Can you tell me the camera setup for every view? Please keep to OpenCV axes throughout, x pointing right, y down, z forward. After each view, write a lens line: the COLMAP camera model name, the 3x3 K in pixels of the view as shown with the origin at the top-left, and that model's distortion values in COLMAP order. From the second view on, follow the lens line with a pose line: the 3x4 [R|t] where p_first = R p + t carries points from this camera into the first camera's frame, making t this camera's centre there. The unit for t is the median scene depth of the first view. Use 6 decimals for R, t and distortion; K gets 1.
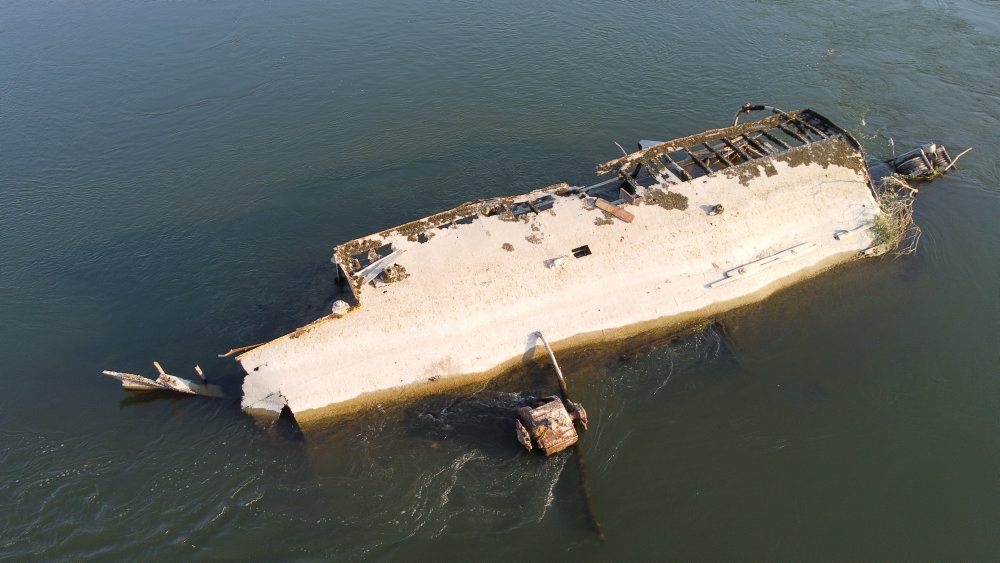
lens RADIAL K [[762.4, 0, 495.4], [0, 762.4, 284.7], [0, 0, 1]] dist [-0.002161, -0.010480]
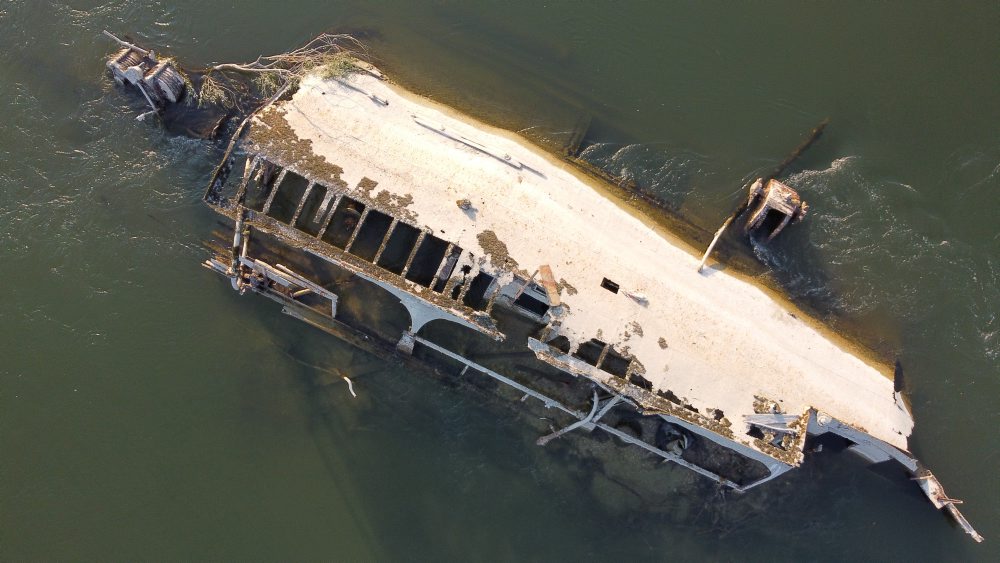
lens RADIAL K [[762.4, 0, 506.5], [0, 762.4, 281.1], [0, 0, 1]] dist [-0.002161, -0.010480]
pose [[-0.614578, -0.788588, 0.020580, 0.175549], [0.504195, -0.372608, 0.779070, -0.847401], [-0.606697, 0.489175, 0.626599, 0.456940]]
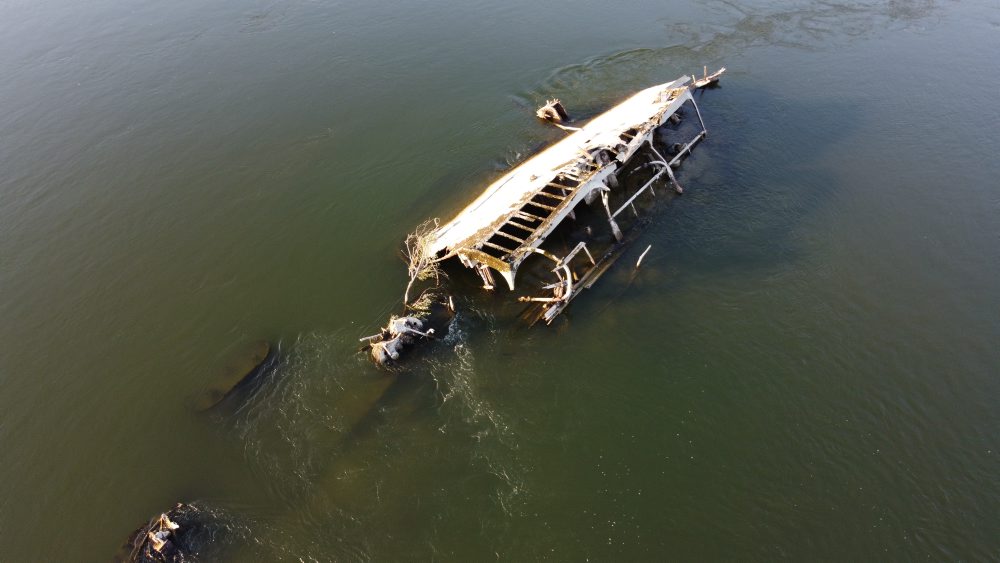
lens RADIAL K [[762.4, 0, 496.3], [0, 762.4, 284.0], [0, 0, 1]] dist [-0.002161, -0.010480]
pose [[-0.877814, 0.332941, -0.344374, 0.979939], [-0.278947, 0.229137, 0.932569, -1.491994], [0.389399, 0.914684, -0.108267, 1.371770]]
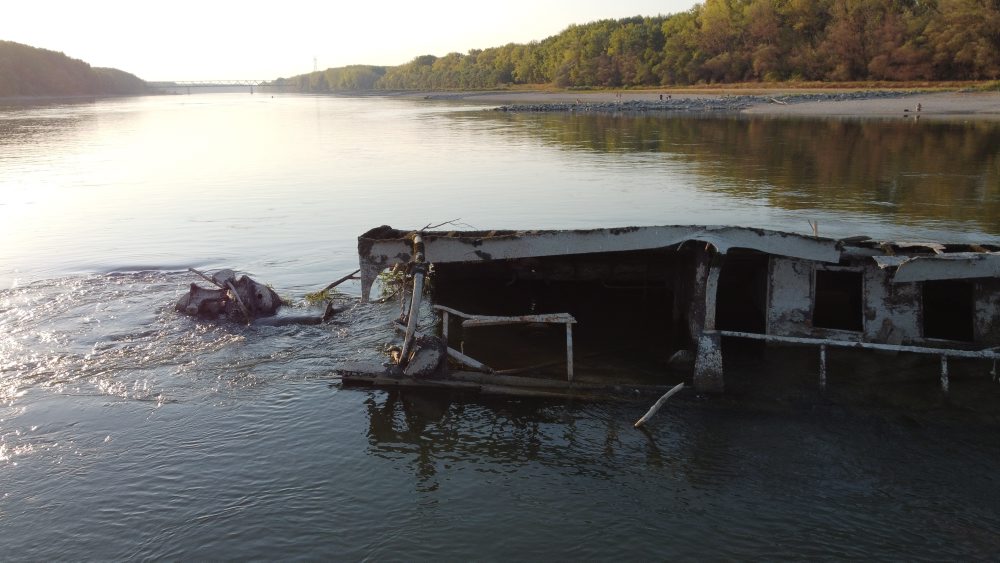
lens RADIAL K [[762.4, 0, 496.6], [0, 762.4, 284.4], [0, 0, 1]] dist [-0.002161, -0.010480]
pose [[-0.829844, -0.119147, 0.545127, 0.036720], [0.362696, 0.627235, 0.689223, -0.663028], [-0.424041, 0.769663, -0.477293, 1.500663]]
